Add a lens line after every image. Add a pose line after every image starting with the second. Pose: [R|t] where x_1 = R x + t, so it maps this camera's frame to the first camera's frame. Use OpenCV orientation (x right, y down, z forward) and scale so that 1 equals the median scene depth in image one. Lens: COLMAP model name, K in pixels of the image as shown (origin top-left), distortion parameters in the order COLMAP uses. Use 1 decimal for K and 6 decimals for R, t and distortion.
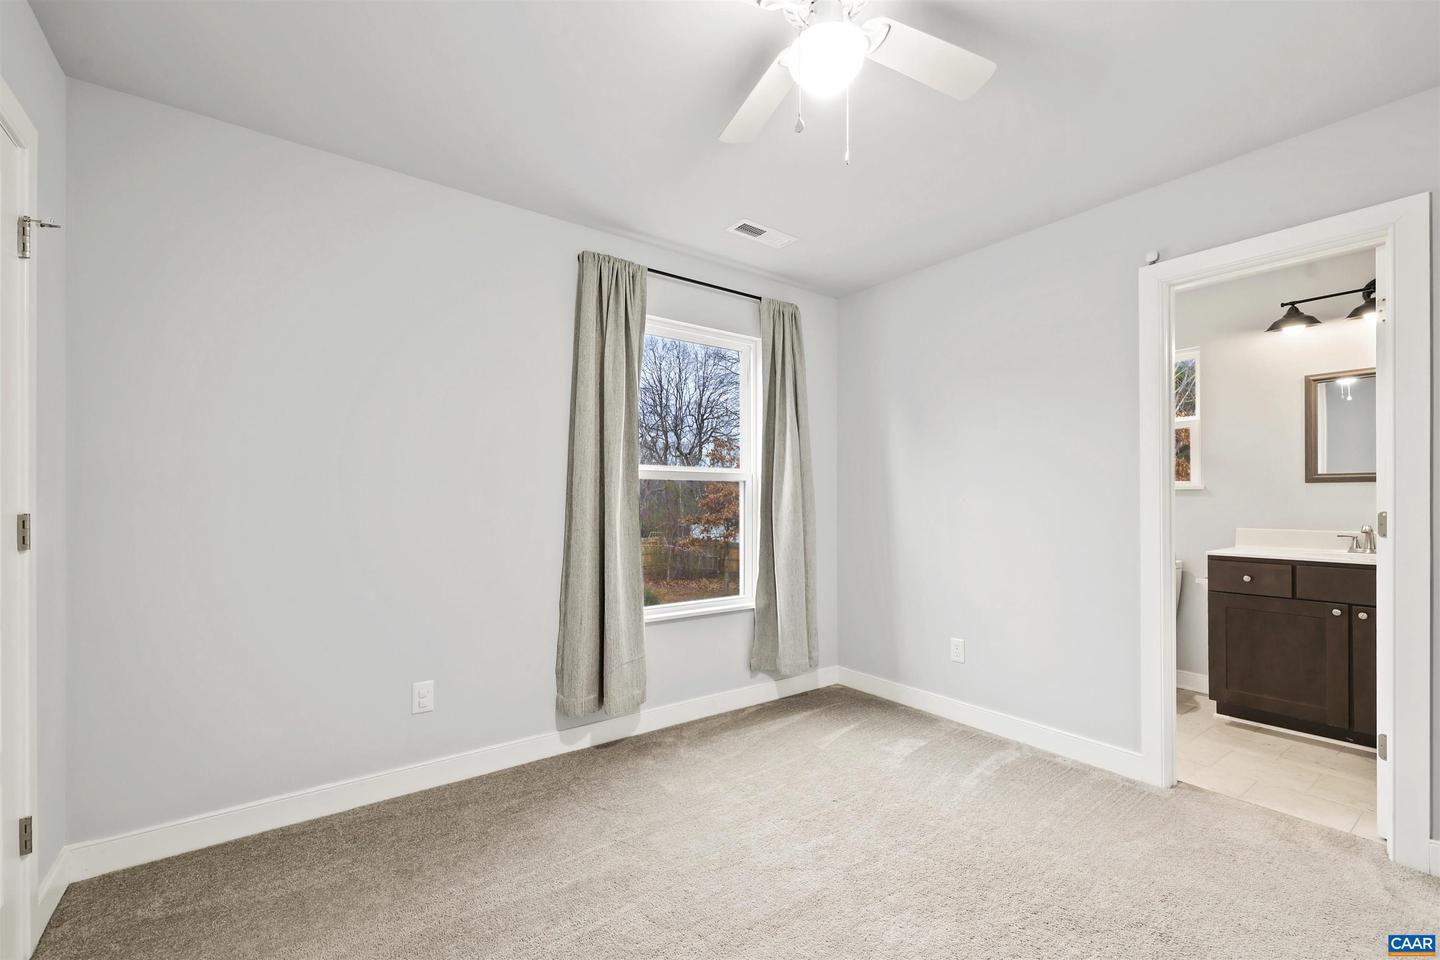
lens RADIAL K [[608.3, 0, 720.9], [0, 608.3, 501.5], [0, 0, 1]] dist [0.000479, 0.000114]
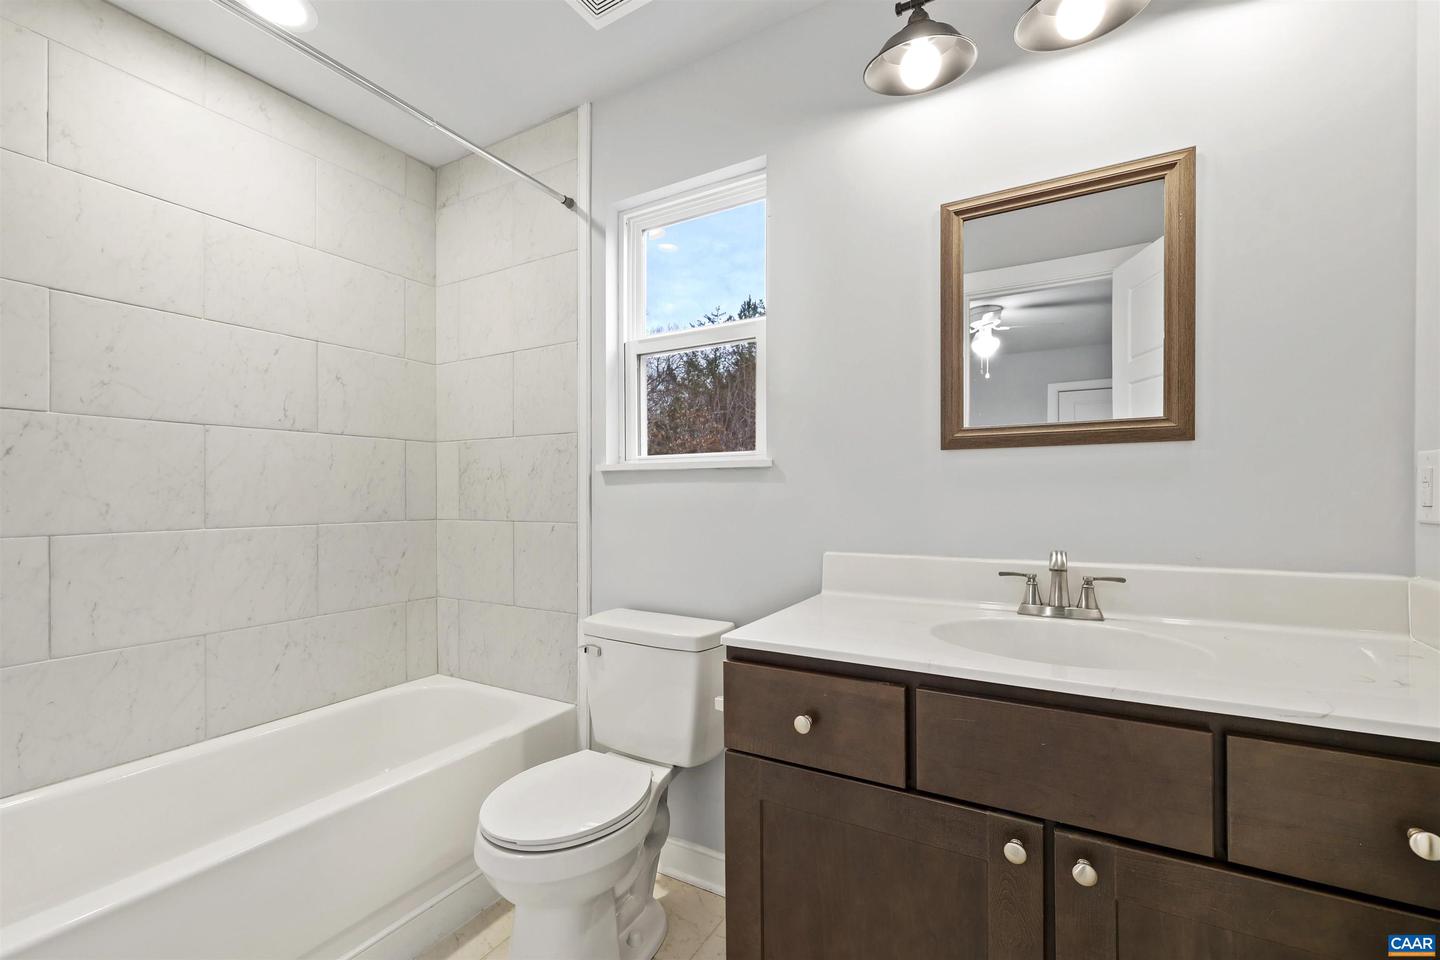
lens RADIAL K [[608.3, 0, 720.9], [0, 608.3, 501.5], [0, 0, 1]] dist [0.000479, 0.000114]
pose [[0.916631, -0.003040, 0.399722, 0.575188], [-0.000180, 0.999968, 0.008018, 0.003351], [-0.399733, -0.007422, 0.916601, 0.594648]]
